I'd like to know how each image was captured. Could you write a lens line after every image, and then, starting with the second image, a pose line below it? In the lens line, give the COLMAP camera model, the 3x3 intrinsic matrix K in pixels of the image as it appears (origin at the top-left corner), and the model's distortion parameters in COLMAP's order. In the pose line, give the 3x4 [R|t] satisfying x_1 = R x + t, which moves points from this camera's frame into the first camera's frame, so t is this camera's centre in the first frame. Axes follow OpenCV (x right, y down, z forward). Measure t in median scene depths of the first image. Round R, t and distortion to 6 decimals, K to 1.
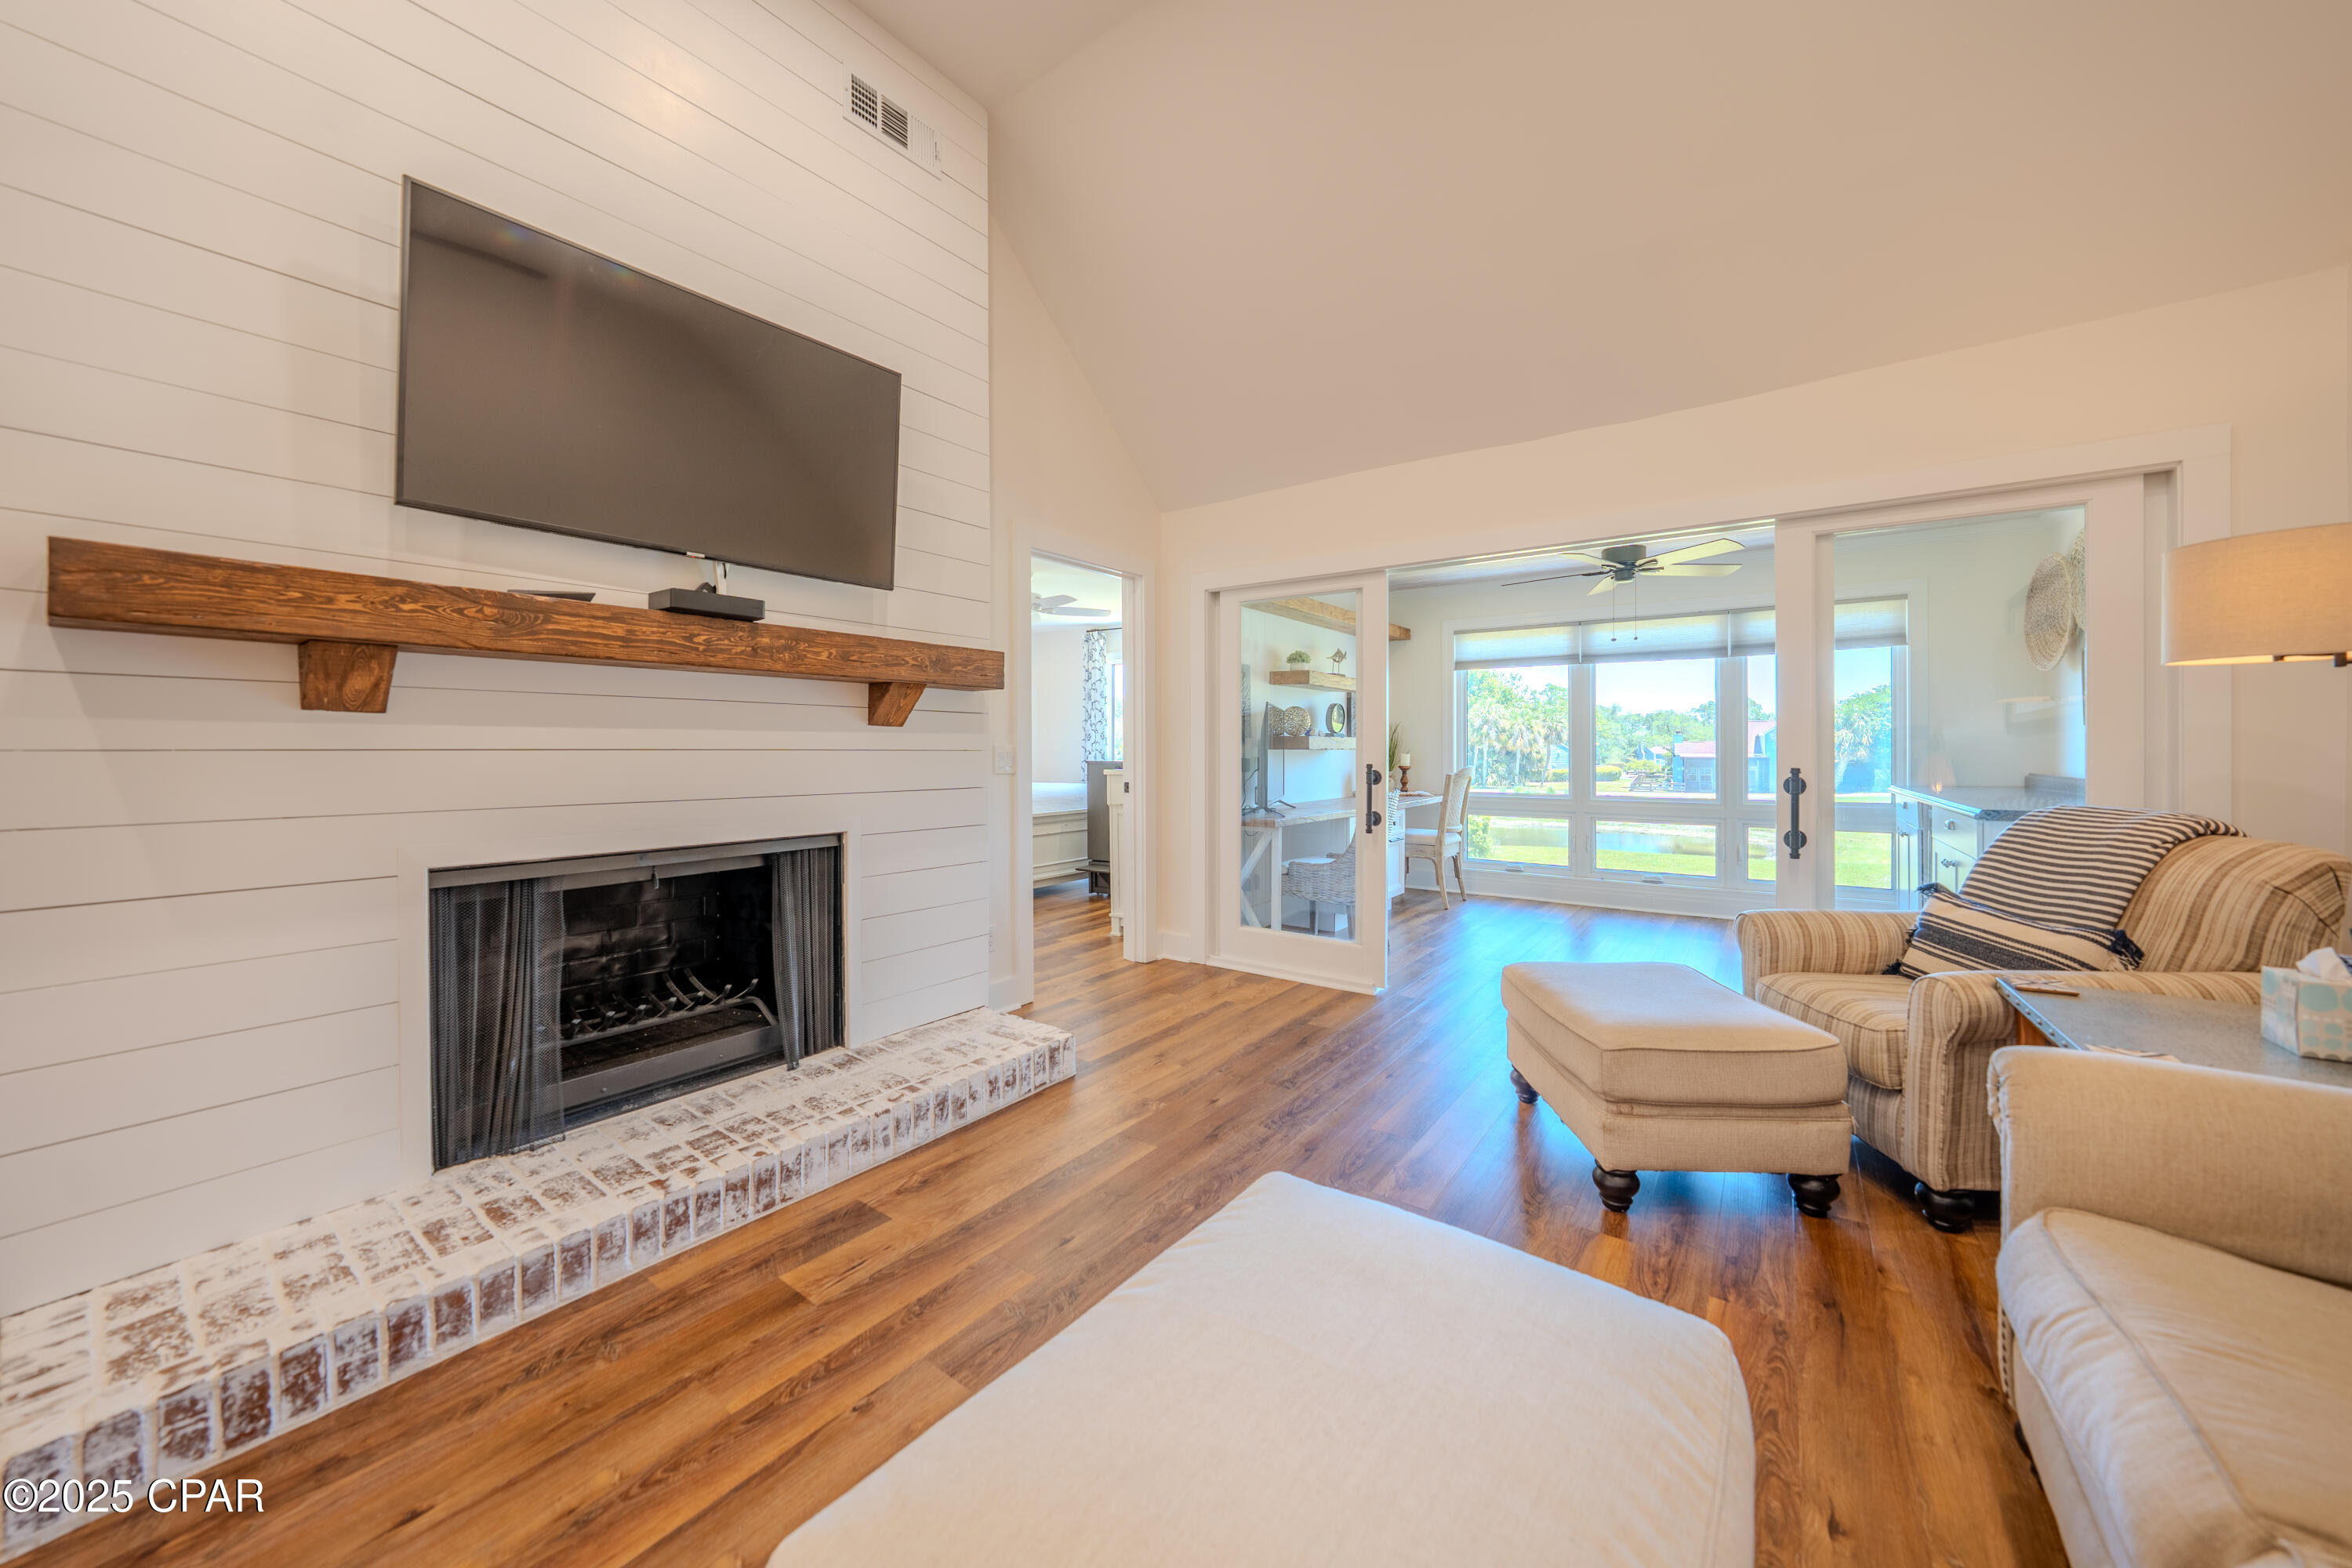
lens RADIAL K [[839.2, 0, 1168.1], [0, 839.2, 755.0], [0, 0, 1]] dist [-0.025867, 0.003837]
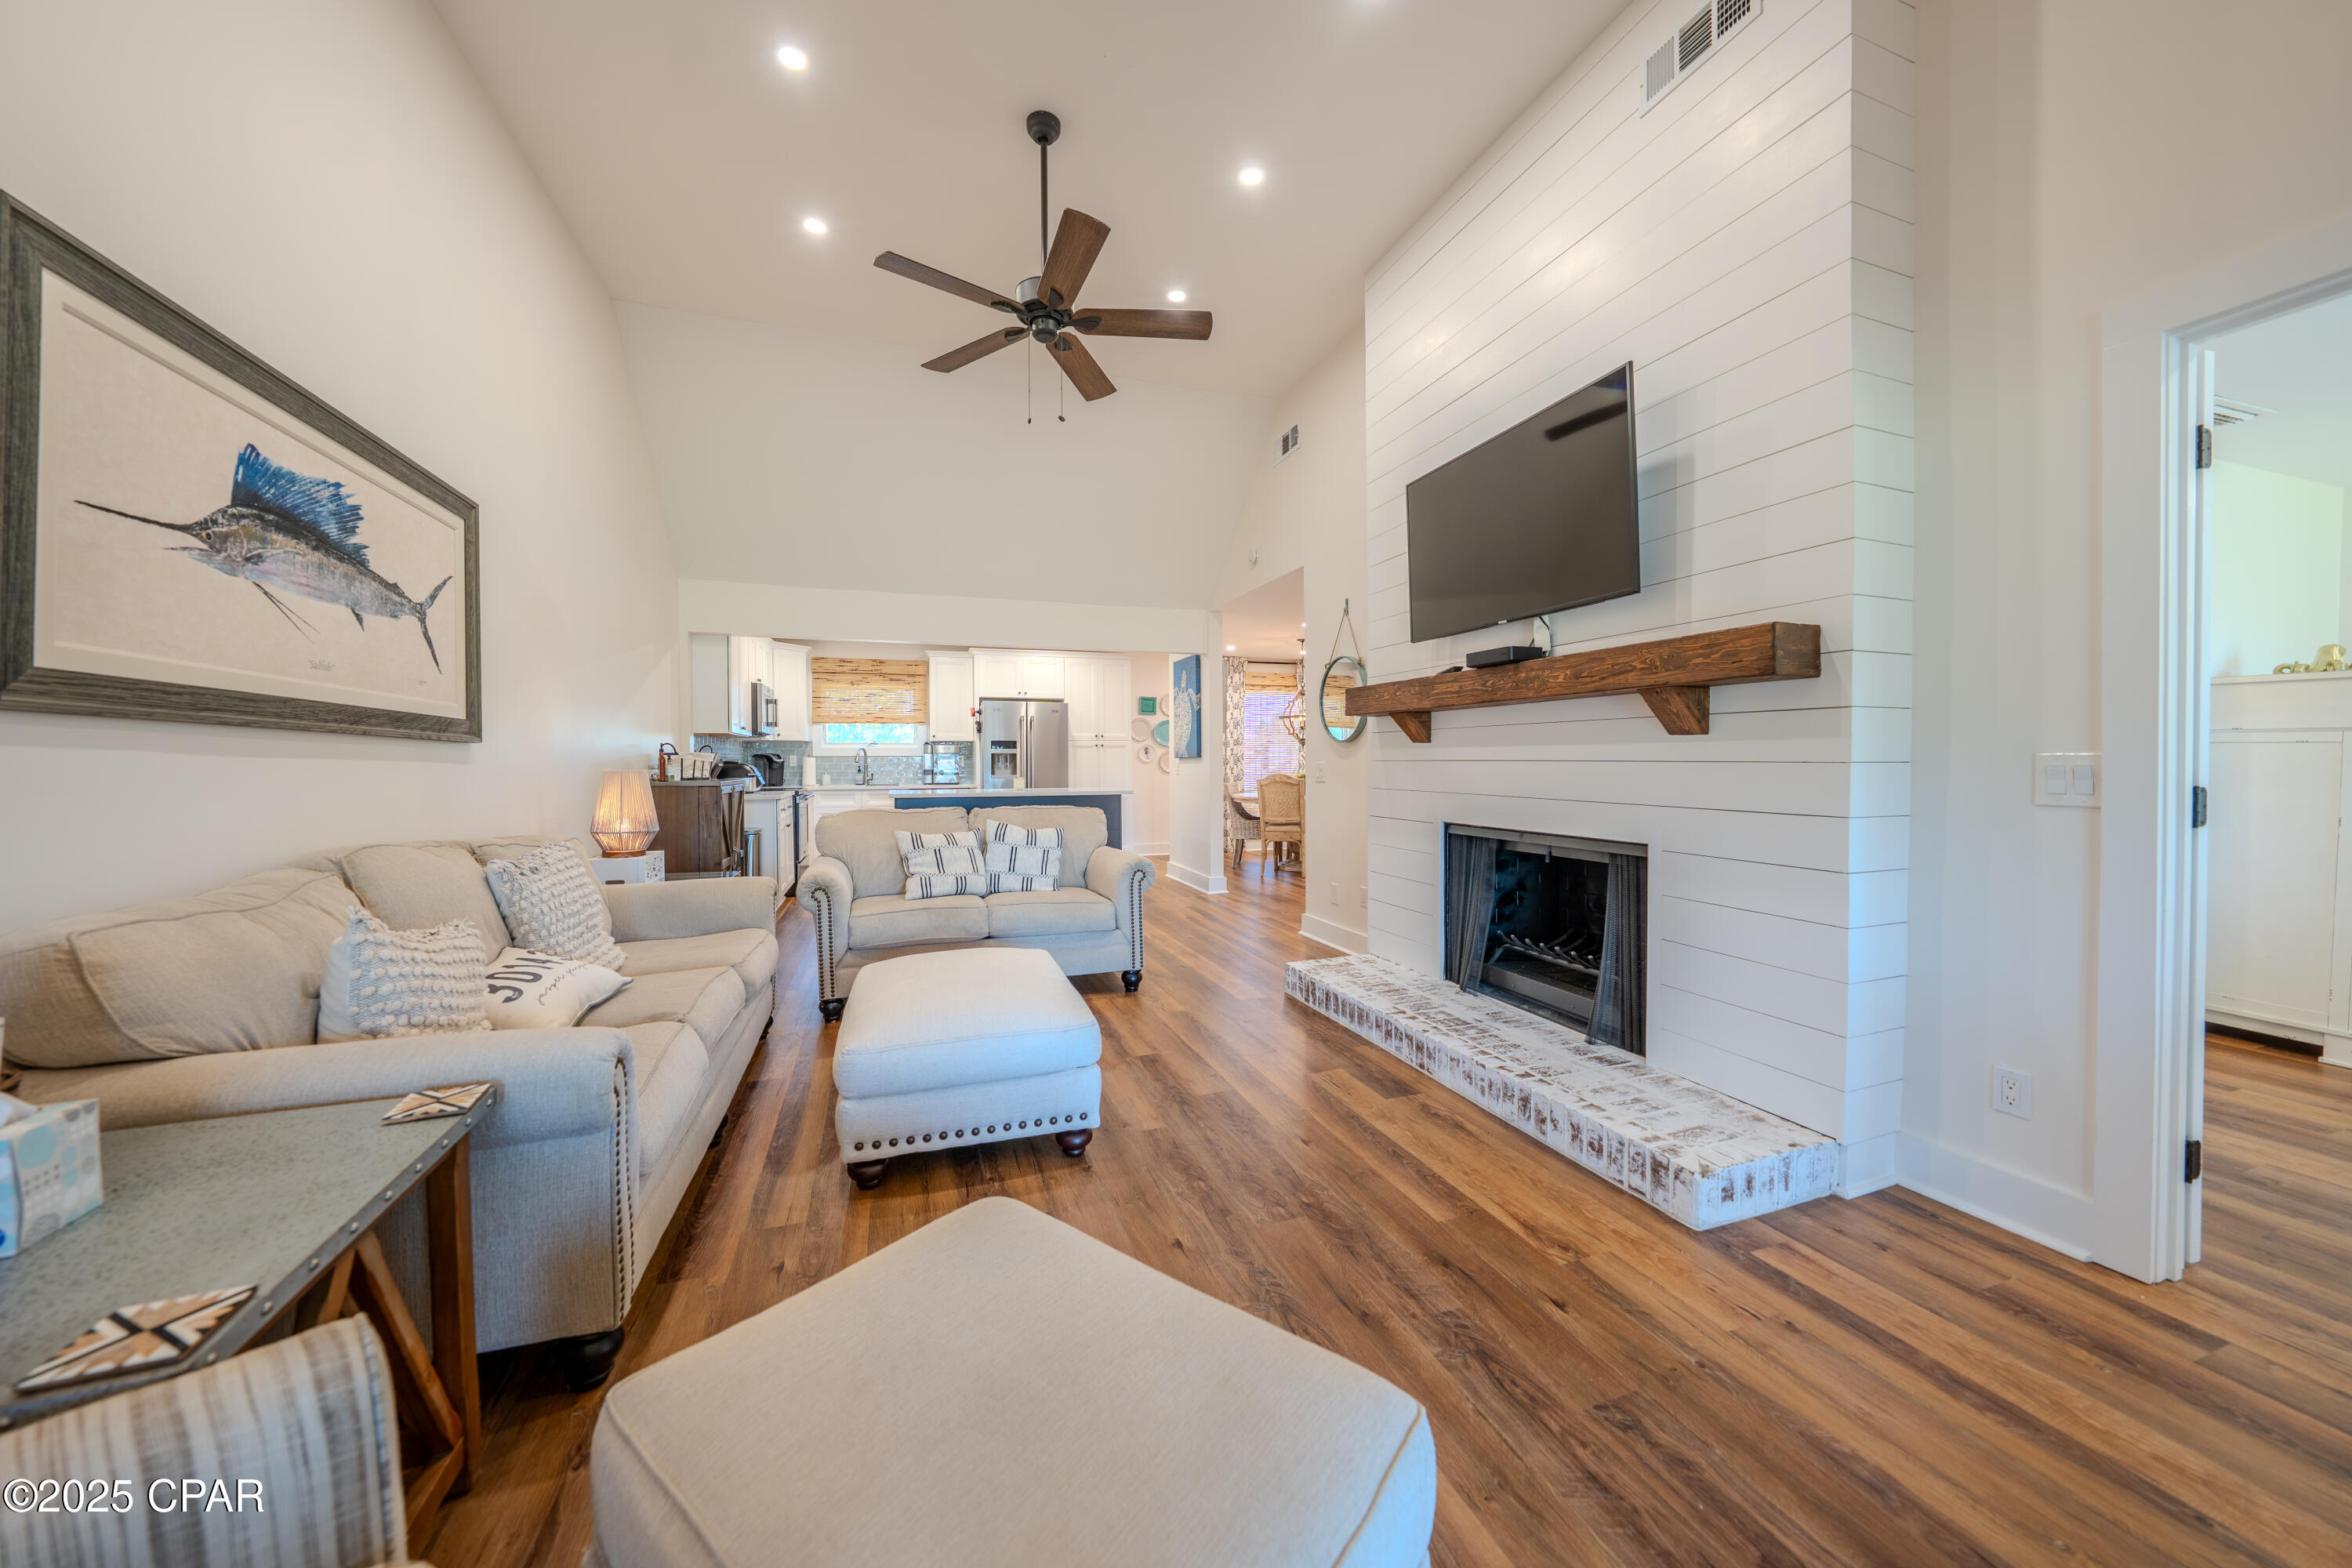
lens RADIAL K [[824.9, 0, 1185.1], [0, 824.9, 774.9], [0, 0, 1]] dist [-0.023429, 0.000130]
pose [[-0.562880, 0.018765, -0.826325, 0.744840], [-0.000415, 0.999736, 0.022985, -0.012103], [0.826538, 0.013281, -0.562724, 1.128062]]
